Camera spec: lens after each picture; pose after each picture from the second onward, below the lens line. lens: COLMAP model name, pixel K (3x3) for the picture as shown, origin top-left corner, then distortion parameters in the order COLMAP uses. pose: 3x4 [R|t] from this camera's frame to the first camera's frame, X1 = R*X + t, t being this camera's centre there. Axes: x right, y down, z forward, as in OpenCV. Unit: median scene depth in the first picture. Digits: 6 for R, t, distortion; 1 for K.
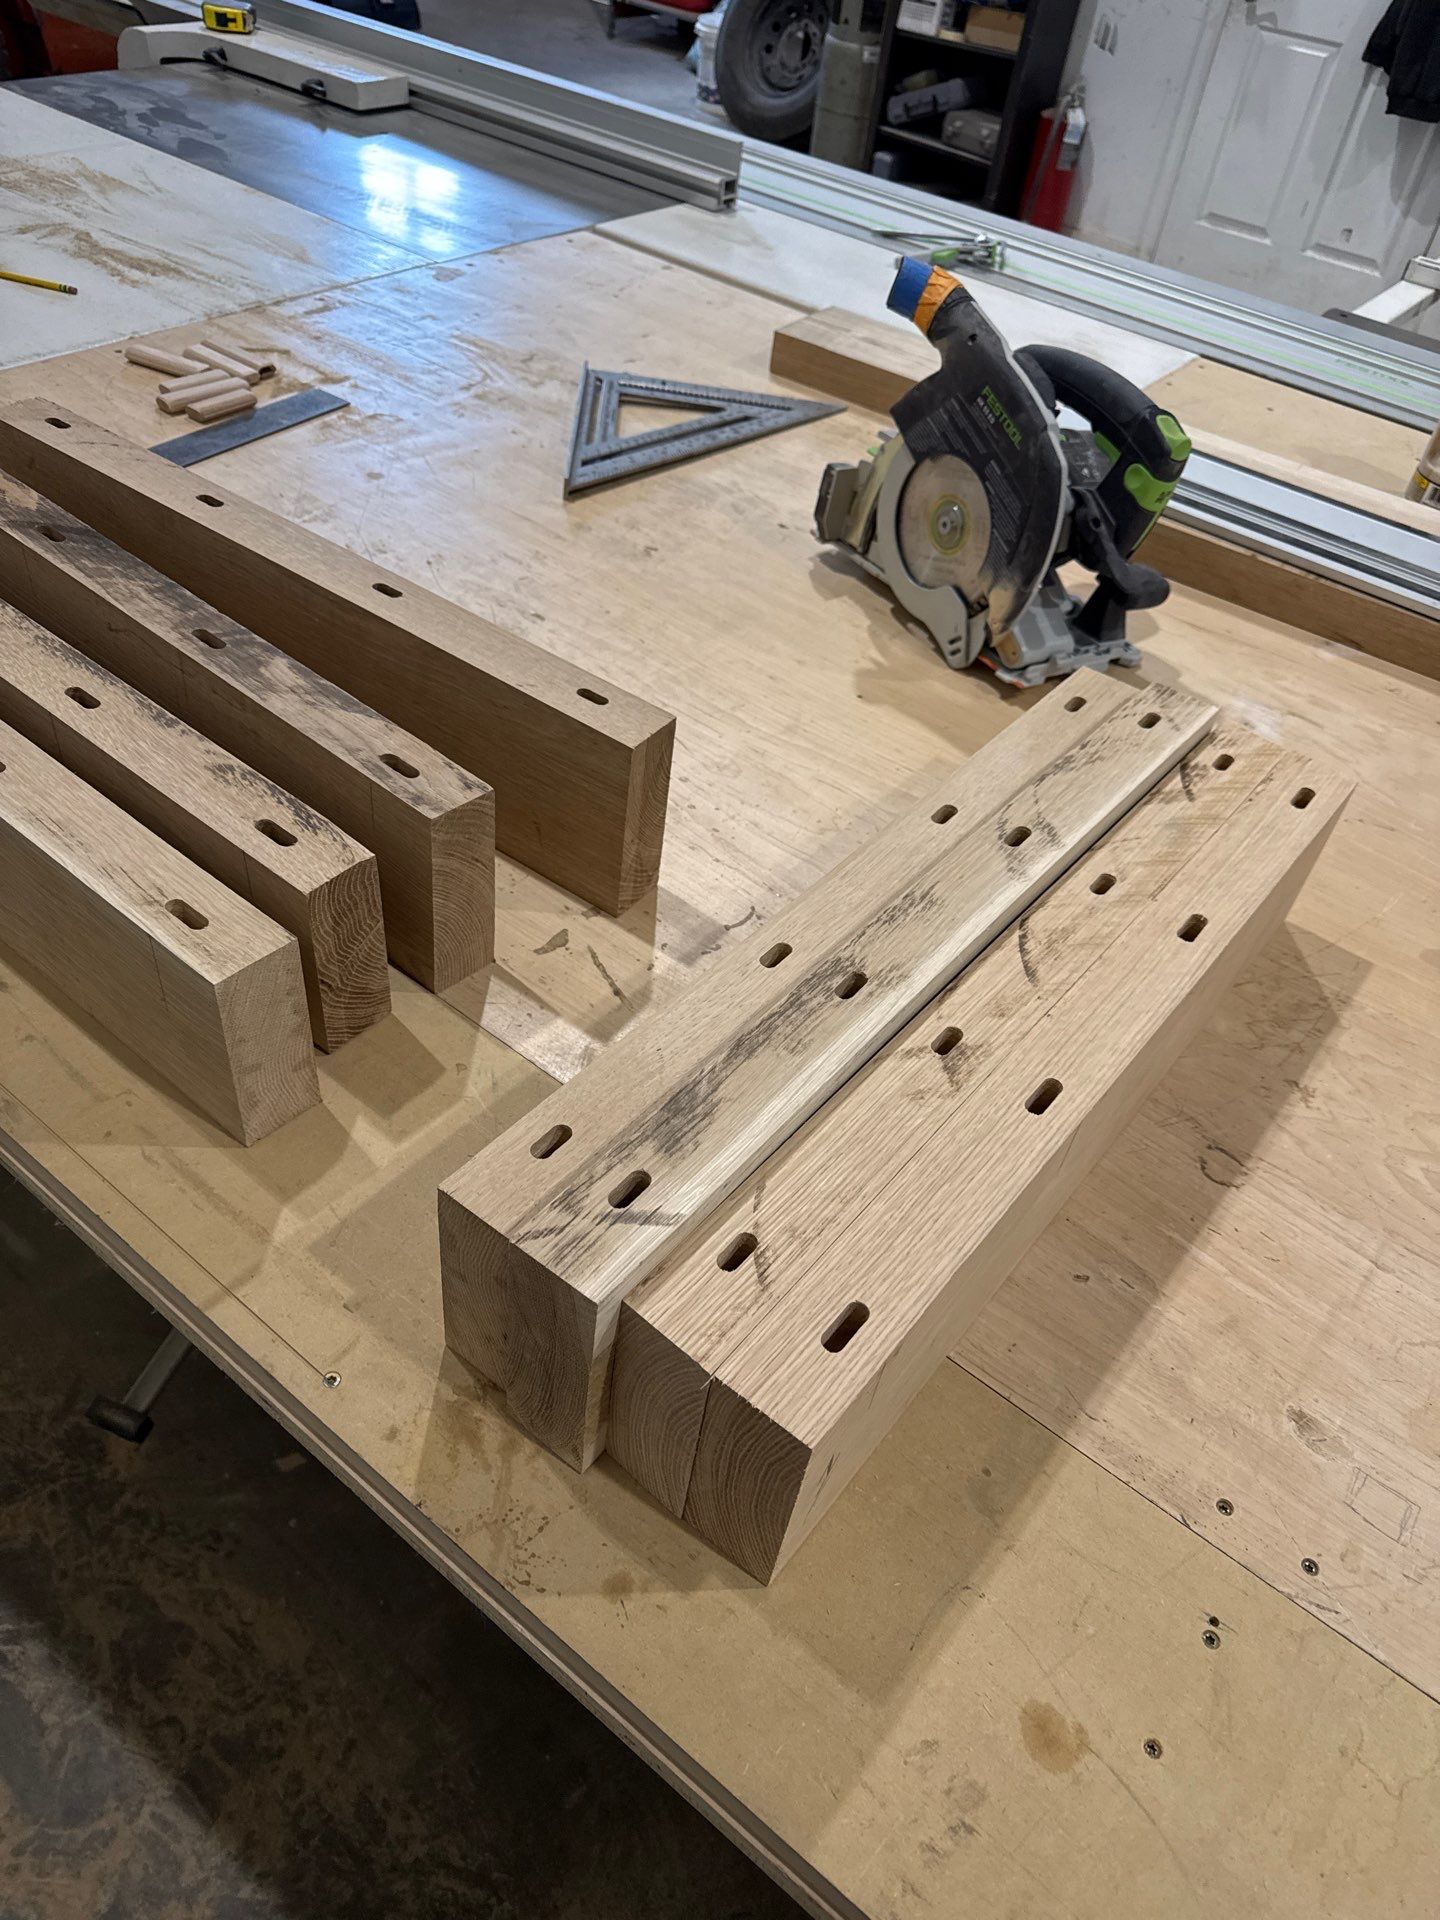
lens RADIAL K [[1378.2, 0, 710.7], [0, 1378.2, 971.3], [0, 0, 1]] dist [-0.001627, -0.027717]
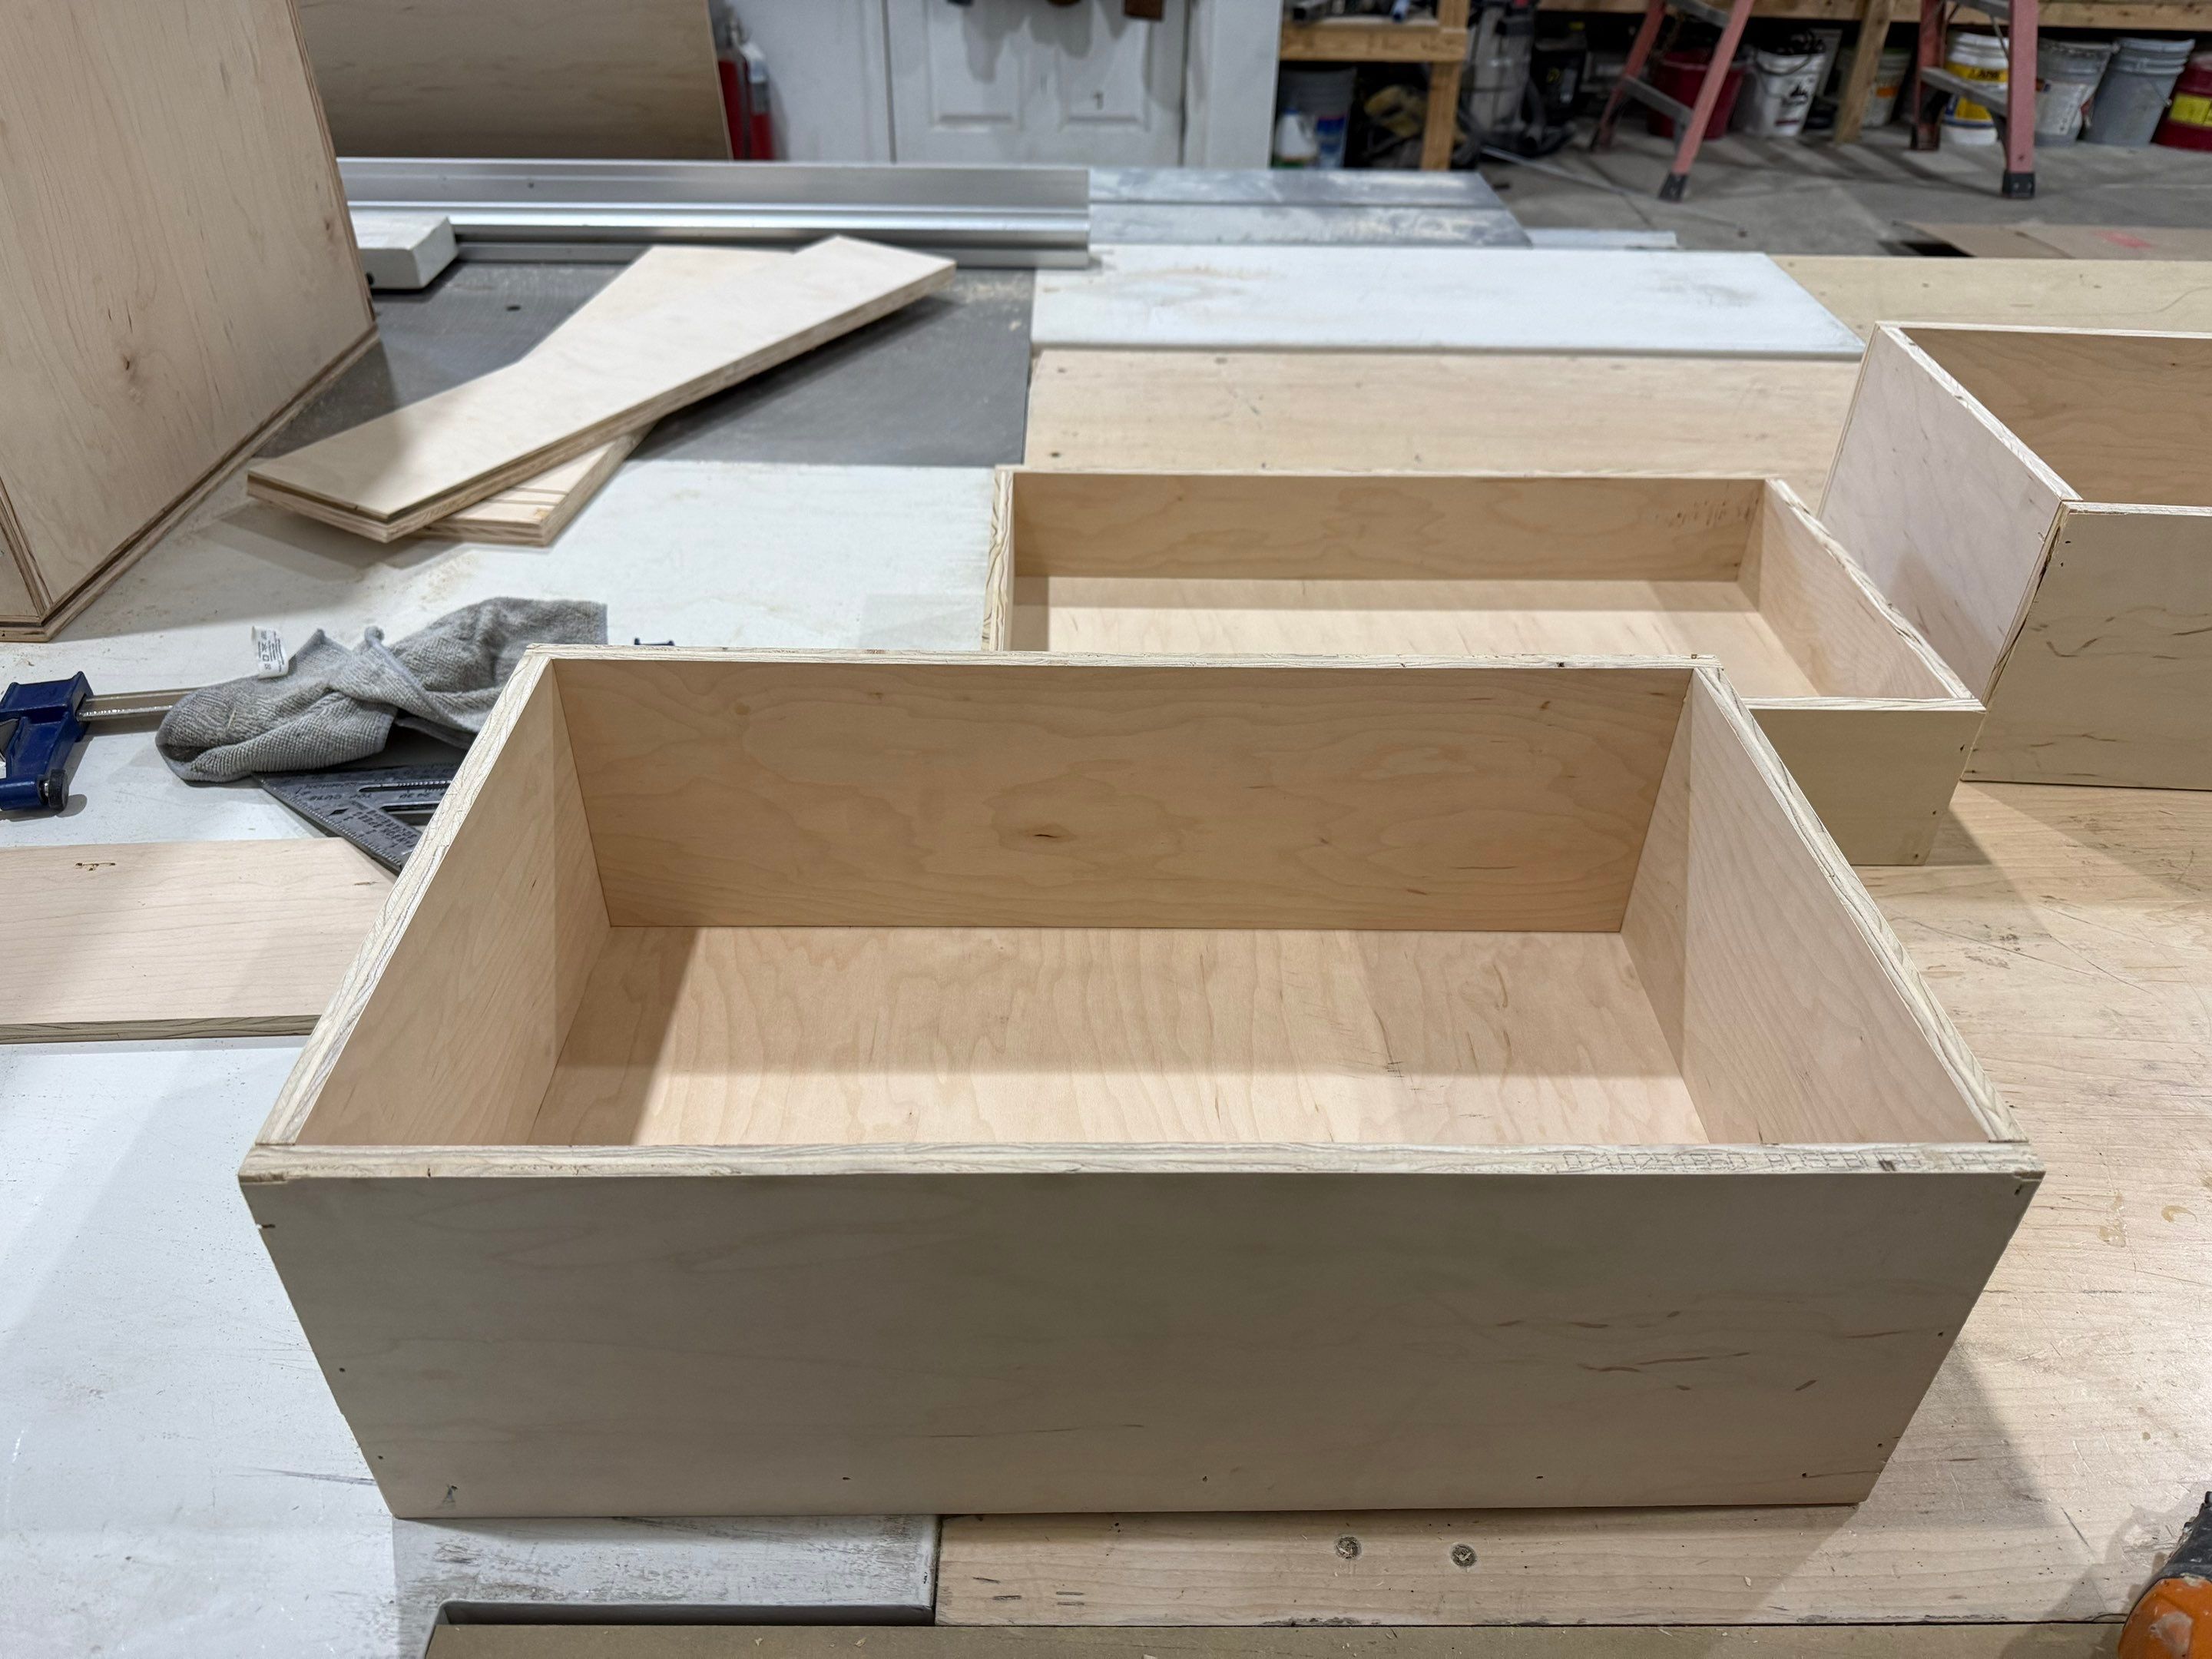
lens RADIAL K [[1587.8, 0, 1106.1], [0, 1587.8, 840.1], [0, 0, 1]] dist [-0.001627, -0.027717]
pose [[0.776192, -0.448255, 0.443388, -0.439576], [0.482553, 0.874962, 0.039812, -0.299193], [-0.405794, 0.183057, 0.895445, 0.299608]]
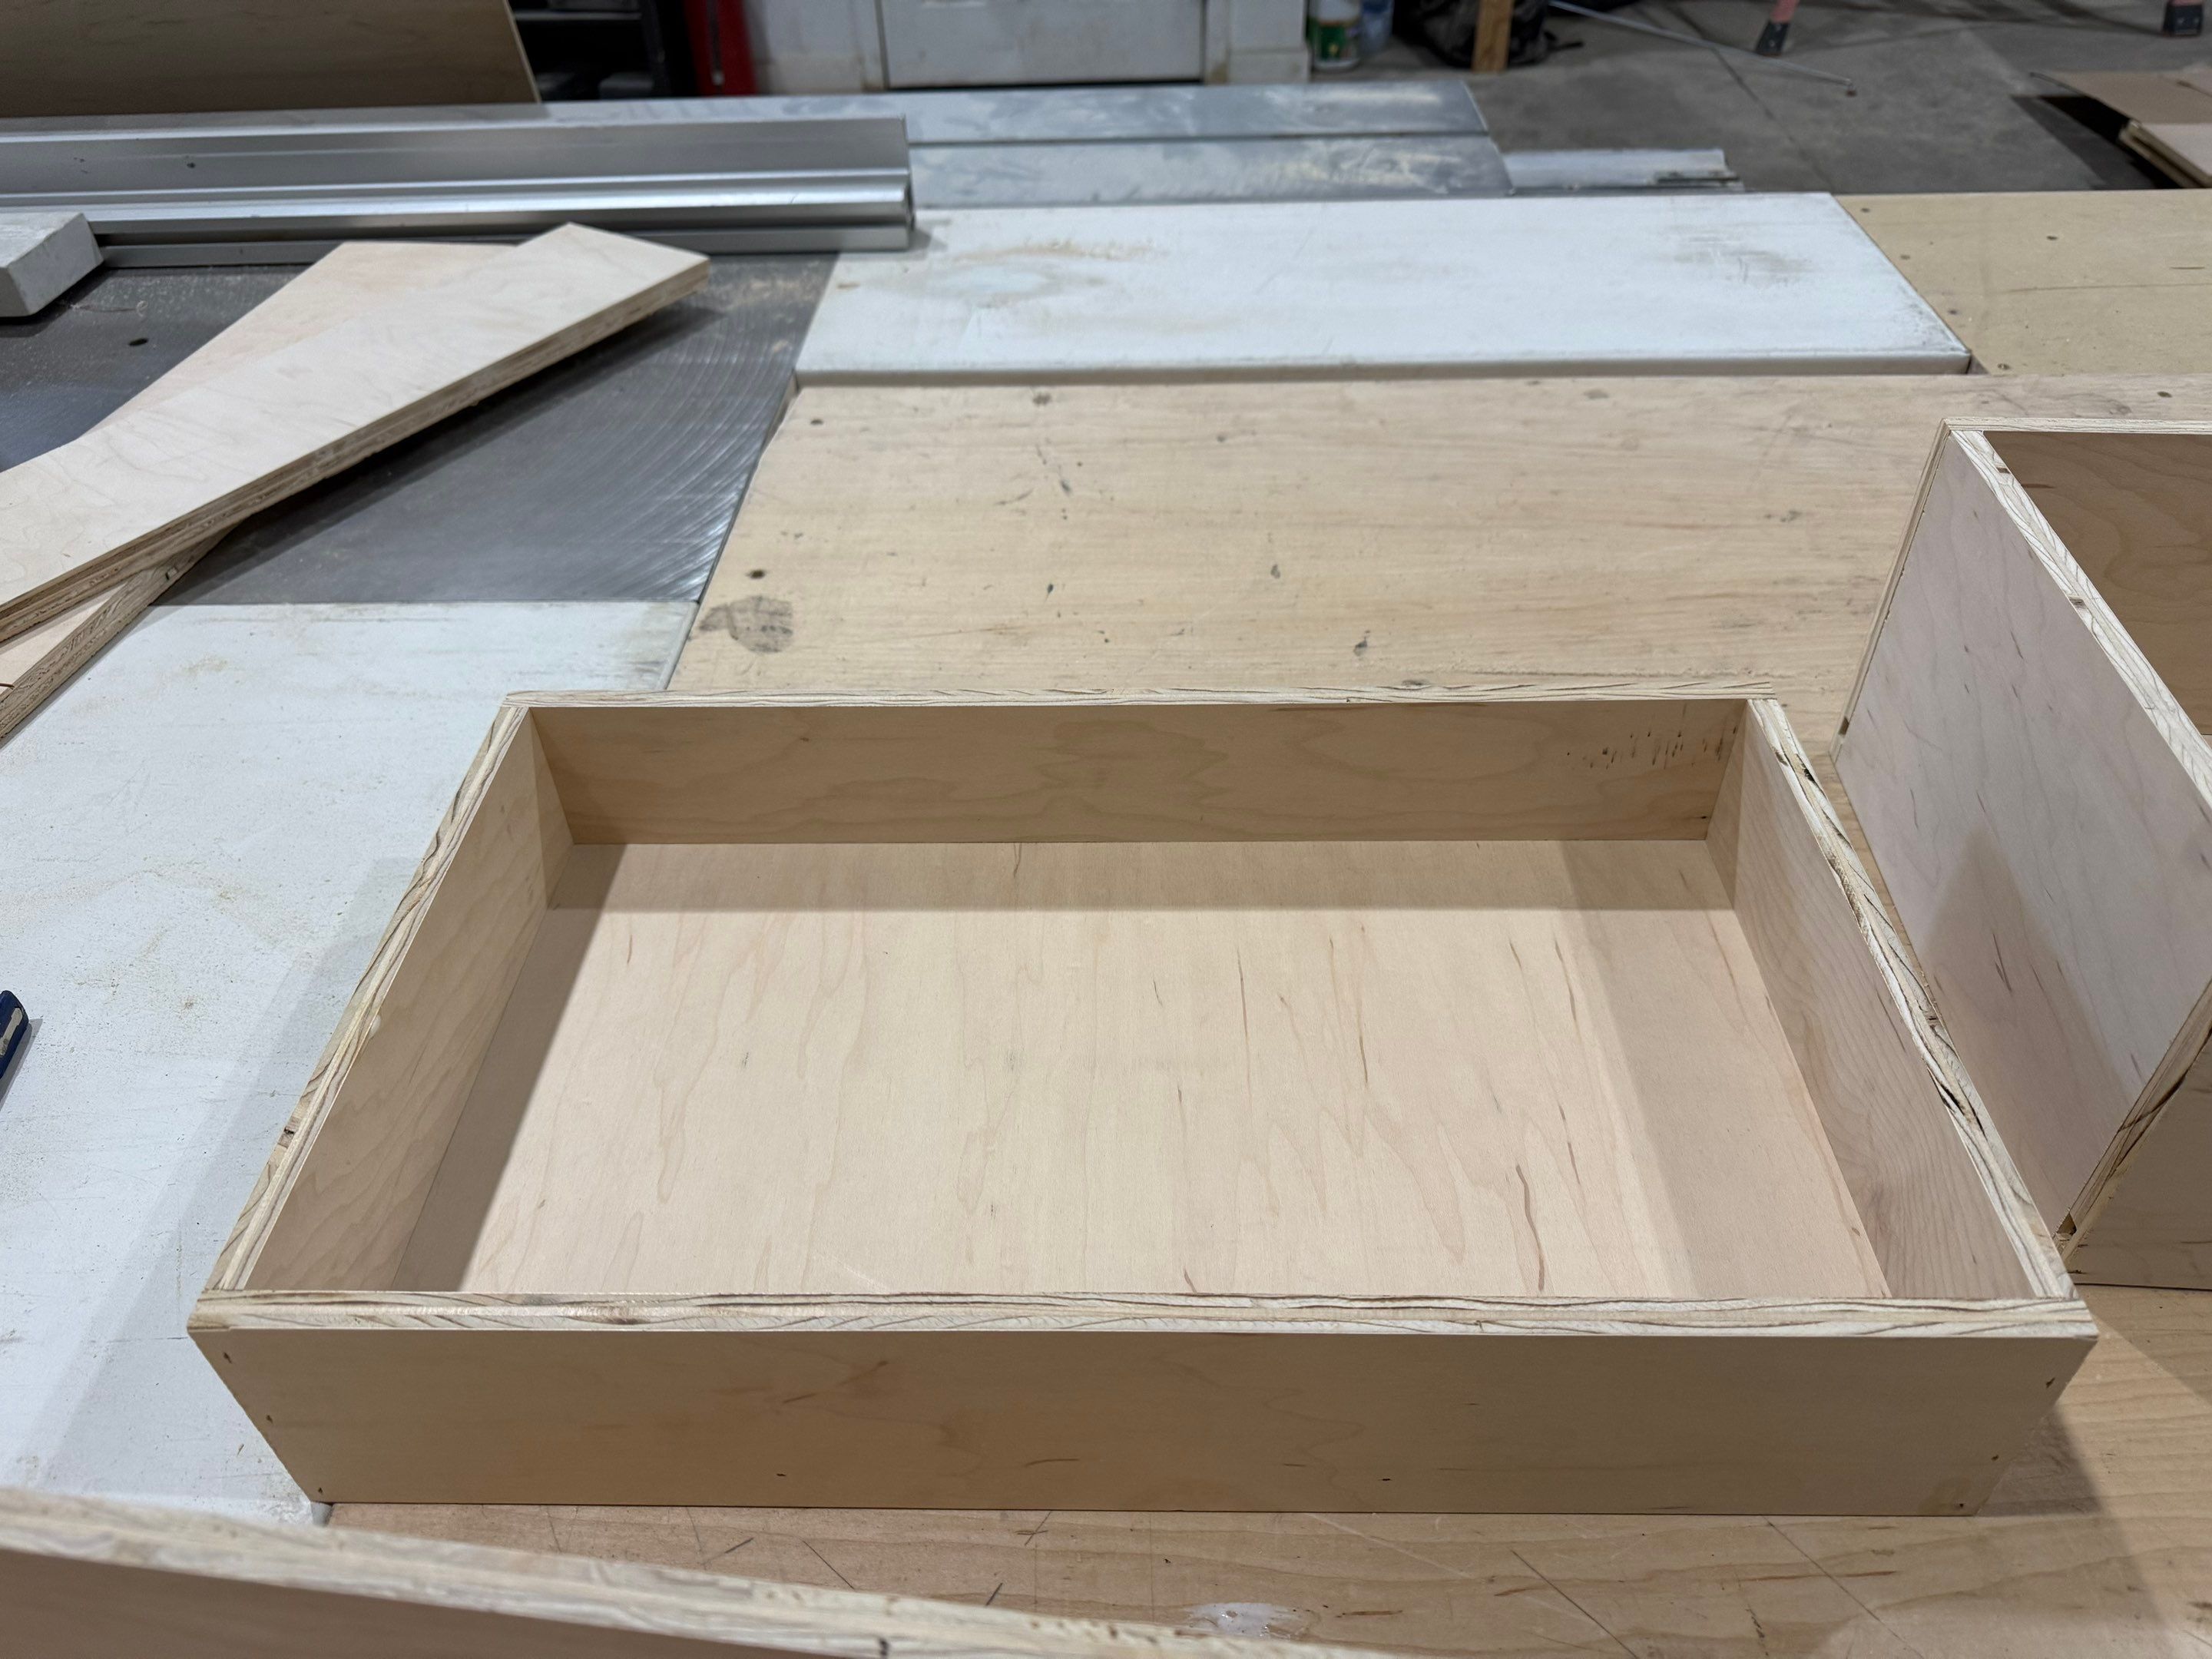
lens RADIAL K [[1596.6, 0, 1106.0], [0, 1596.6, 829.5], [0, 0, 1]] dist [-0.014009, -0.003560]
pose [[0.796146, -0.485404, 0.361297, -0.244366], [0.494630, 0.865990, 0.073504, -0.336908], [-0.348559, 0.120189, 0.929549, 0.394667]]
